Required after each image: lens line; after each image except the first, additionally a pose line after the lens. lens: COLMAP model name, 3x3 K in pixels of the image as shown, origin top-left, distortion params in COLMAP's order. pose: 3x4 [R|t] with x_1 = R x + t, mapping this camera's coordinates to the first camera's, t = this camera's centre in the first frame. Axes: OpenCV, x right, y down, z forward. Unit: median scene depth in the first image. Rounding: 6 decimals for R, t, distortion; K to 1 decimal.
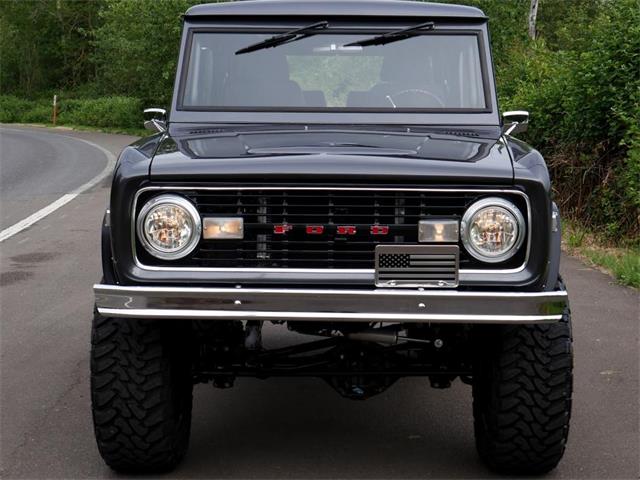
lens RADIAL K [[1361.5, 0, 324.1], [0, 1361.5, 238.2], [0, 0, 1]] dist [-0.069561, 0.000000]
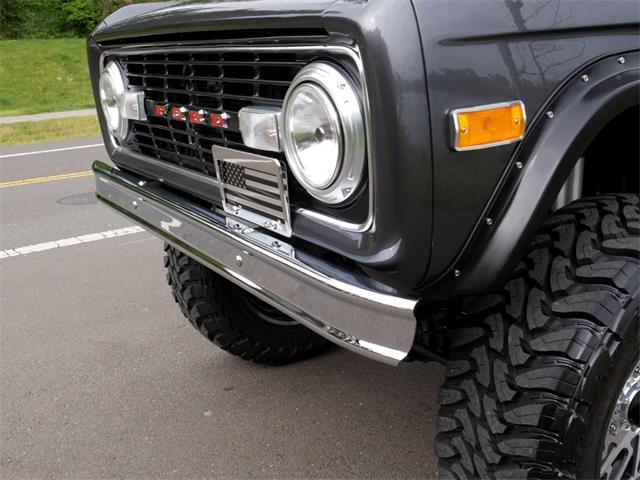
lens RADIAL K [[725.3, 0, 318.2], [0, 725.3, 241.6], [0, 0, 1]] dist [-0.030890, 0.000000]
pose [[0.509585, 0.192979, -0.838500, 0.270424], [-0.054985, 0.979835, 0.192091, -0.014038], [0.858662, -0.051782, 0.509920, 0.707875]]
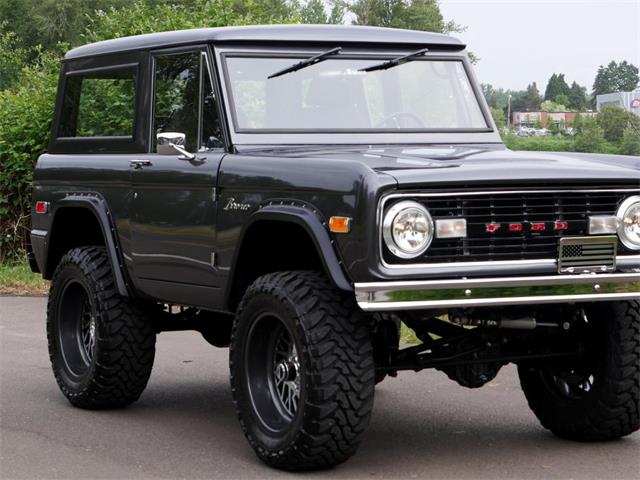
lens RADIAL K [[2022.7, 0, 317.3], [0, 2022.7, 239.9], [0, 0, 1]] dist [0.130645, 0.000000]
pose [[0.870134, -0.036709, 0.491447, -0.823741], [0.063775, 0.997224, -0.038428, 0.049458], [-0.488672, 0.064780, 0.870059, -0.354732]]
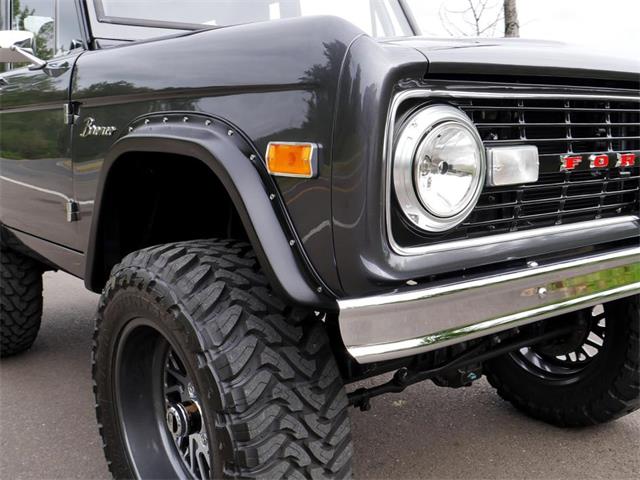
lens RADIAL K [[725.3, 0, 331.8], [0, 725.3, 244.1], [0, 0, 1]] dist [-0.030890, 0.000000]
pose [[0.774126, -0.115169, 0.622466, -0.262167], [0.078267, 0.993179, 0.086422, -0.005560], [-0.628174, -0.018183, 0.777860, 0.658492]]
